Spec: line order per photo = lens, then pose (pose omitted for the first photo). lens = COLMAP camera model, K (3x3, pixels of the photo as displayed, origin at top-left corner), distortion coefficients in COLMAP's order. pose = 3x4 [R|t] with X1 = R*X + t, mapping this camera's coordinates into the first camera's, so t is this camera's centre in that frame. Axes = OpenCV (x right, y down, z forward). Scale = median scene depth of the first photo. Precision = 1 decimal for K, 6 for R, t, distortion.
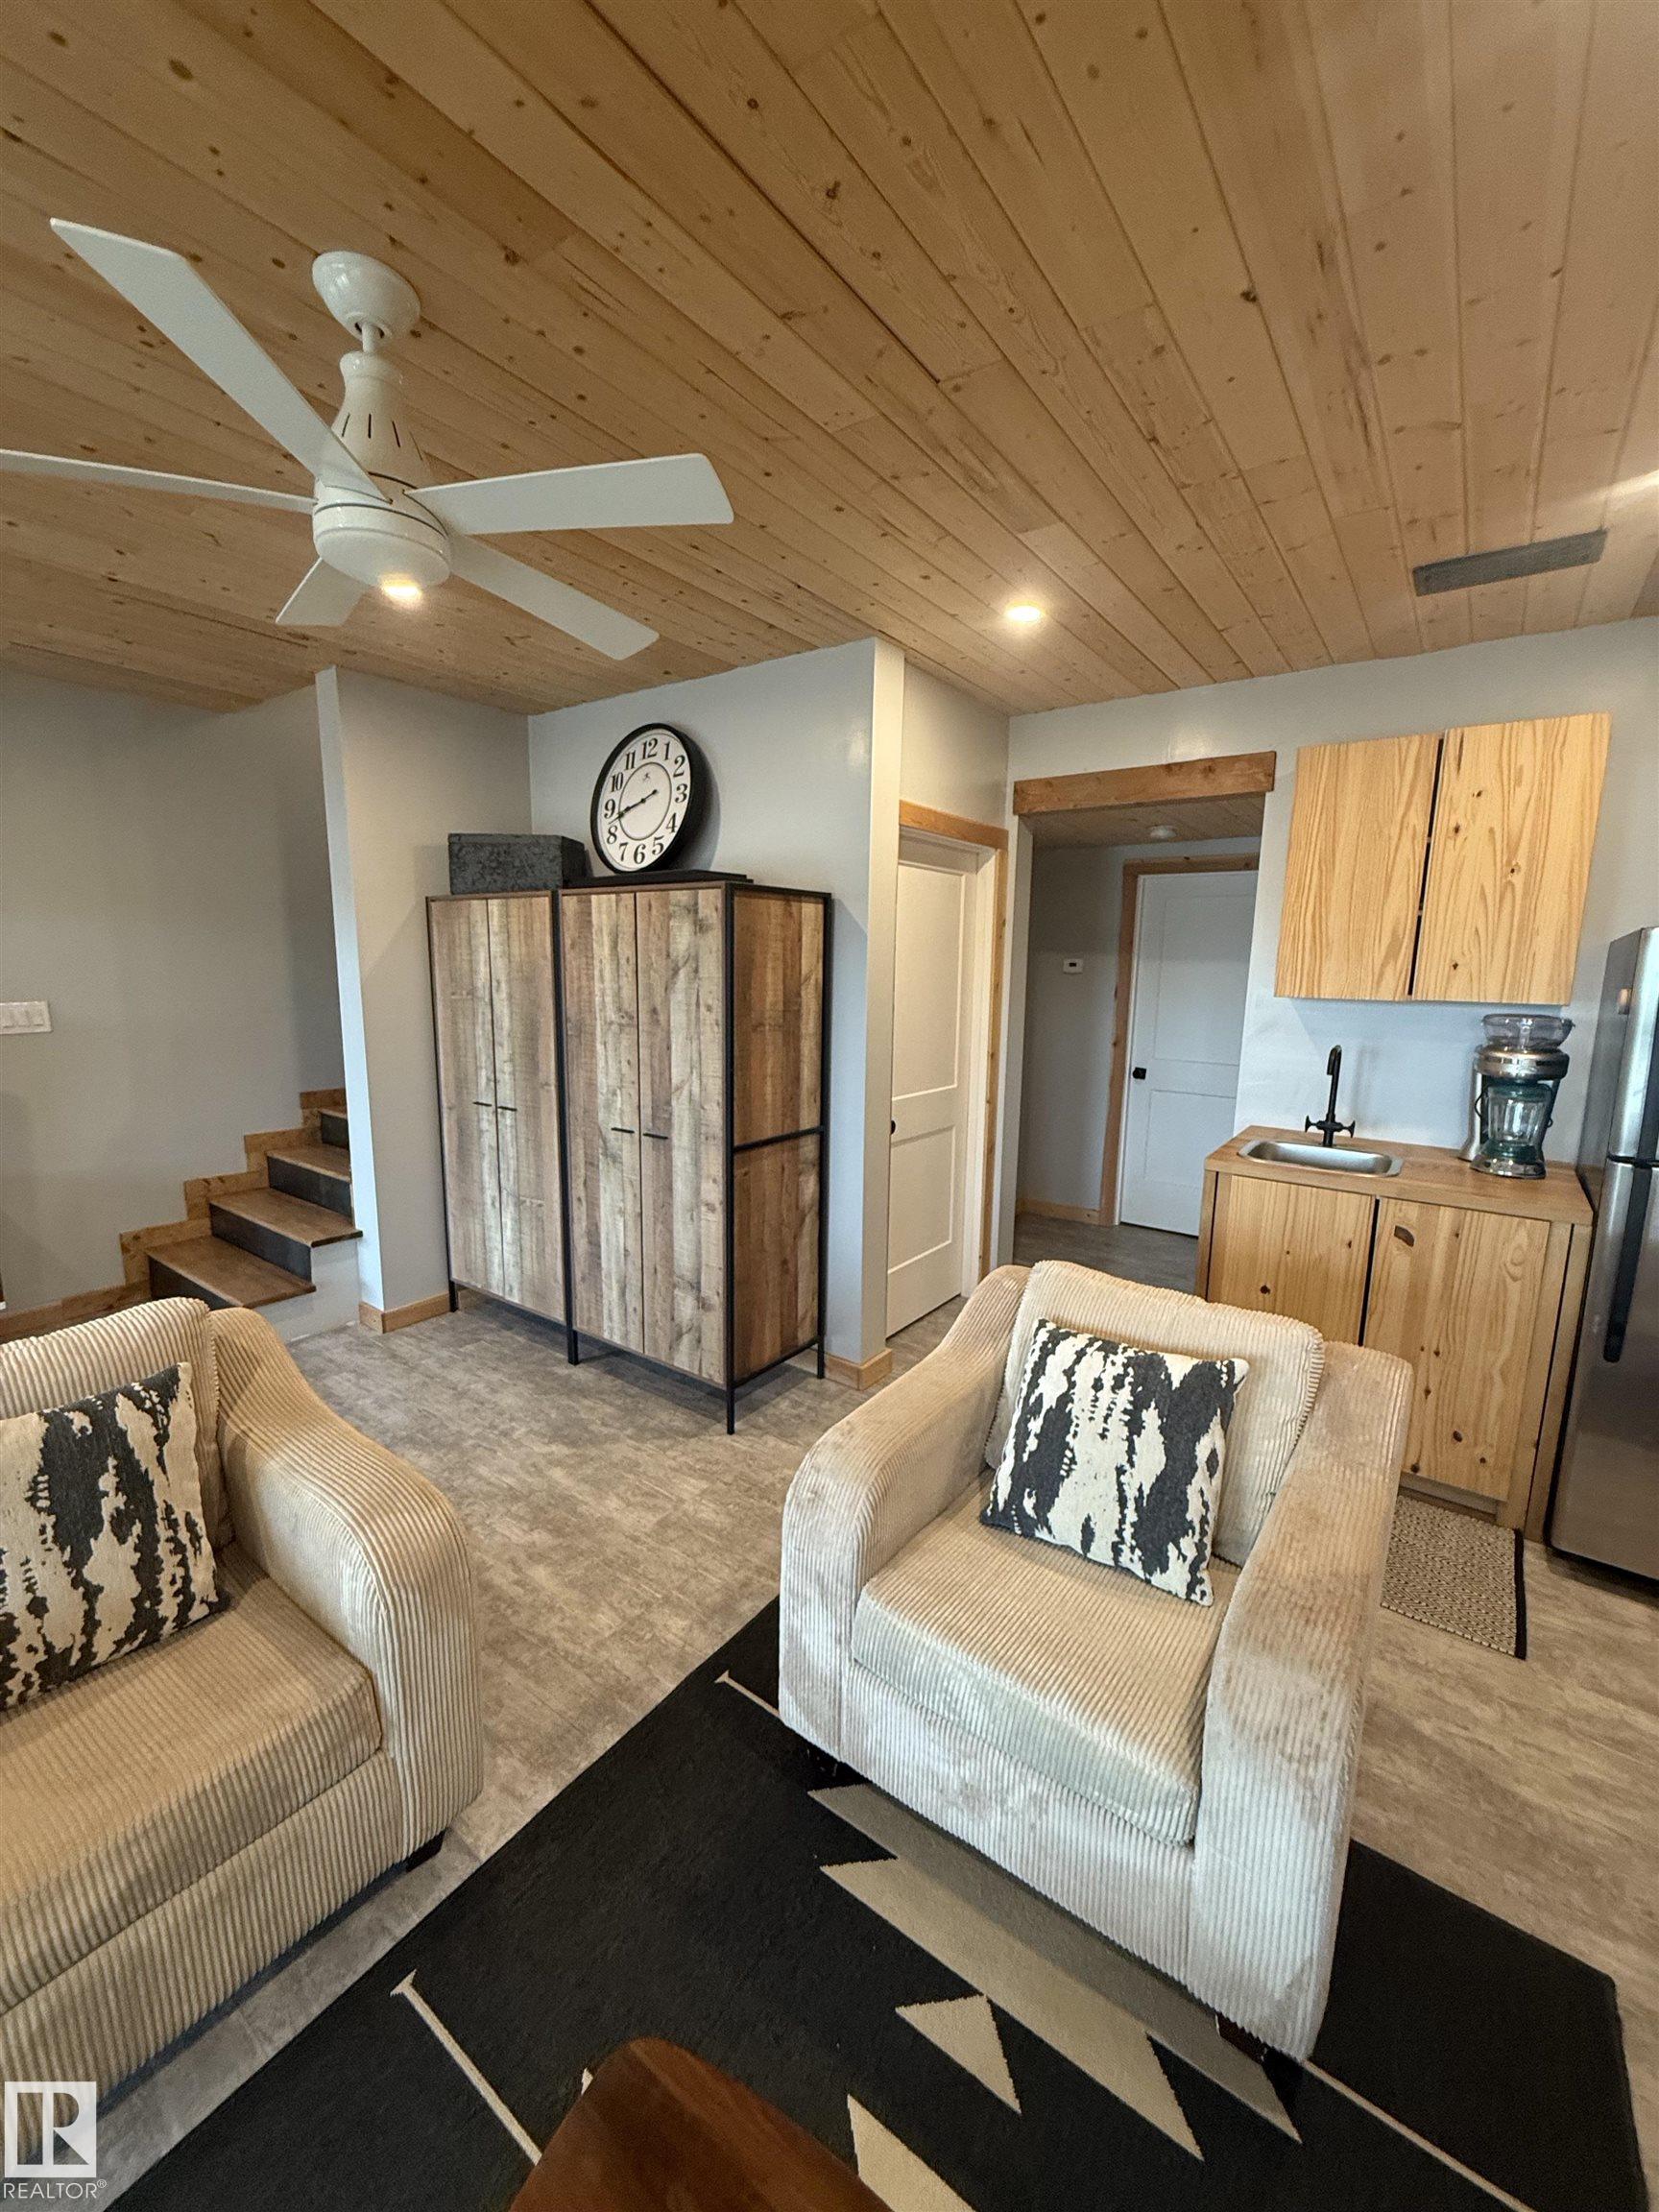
lens RADIAL K [[881.2, 0, 828.1], [0, 881.2, 1104.5], [0, 0, 1]] dist [-0.000803, 0.000619]
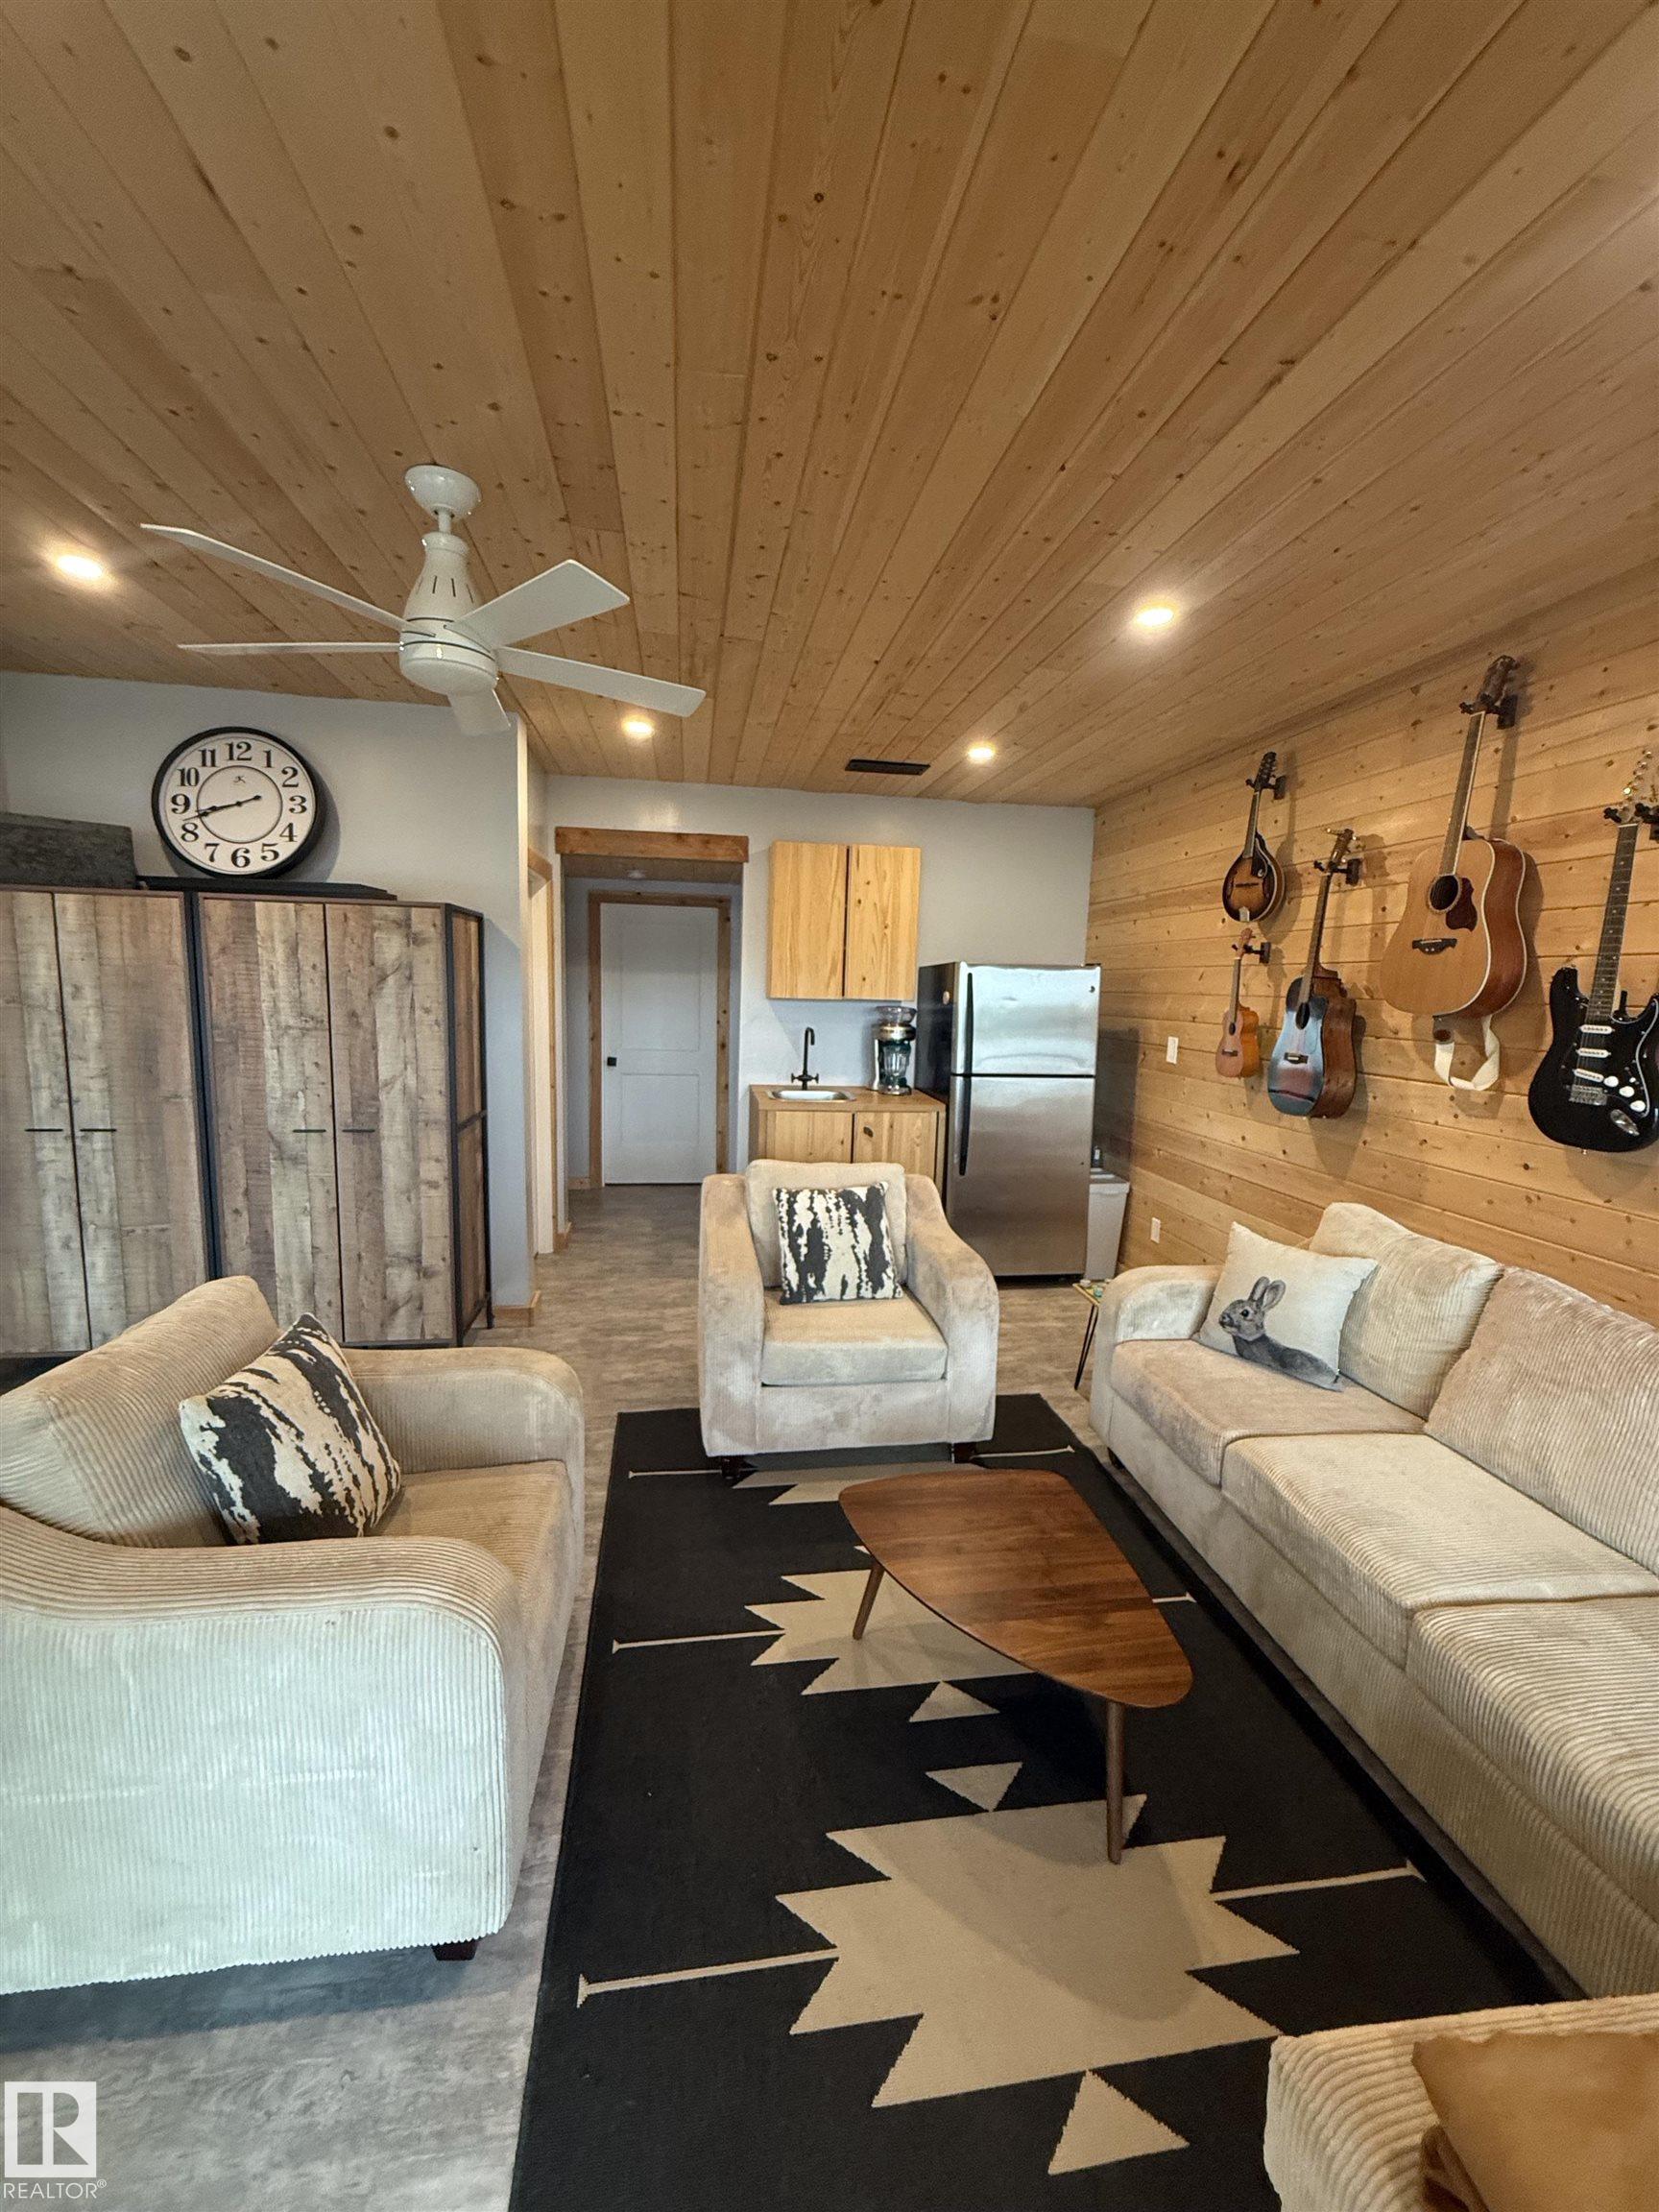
lens RADIAL K [[881.2, 0, 826.0], [0, 881.2, 1107.2], [0, 0, 1]] dist [-0.000803, 0.000619]
pose [[0.707607, -0.094115, 0.700310, -0.549693], [0.097381, 0.994622, 0.035272, 0.025496], [-0.699863, 0.043238, 0.712967, -0.172374]]
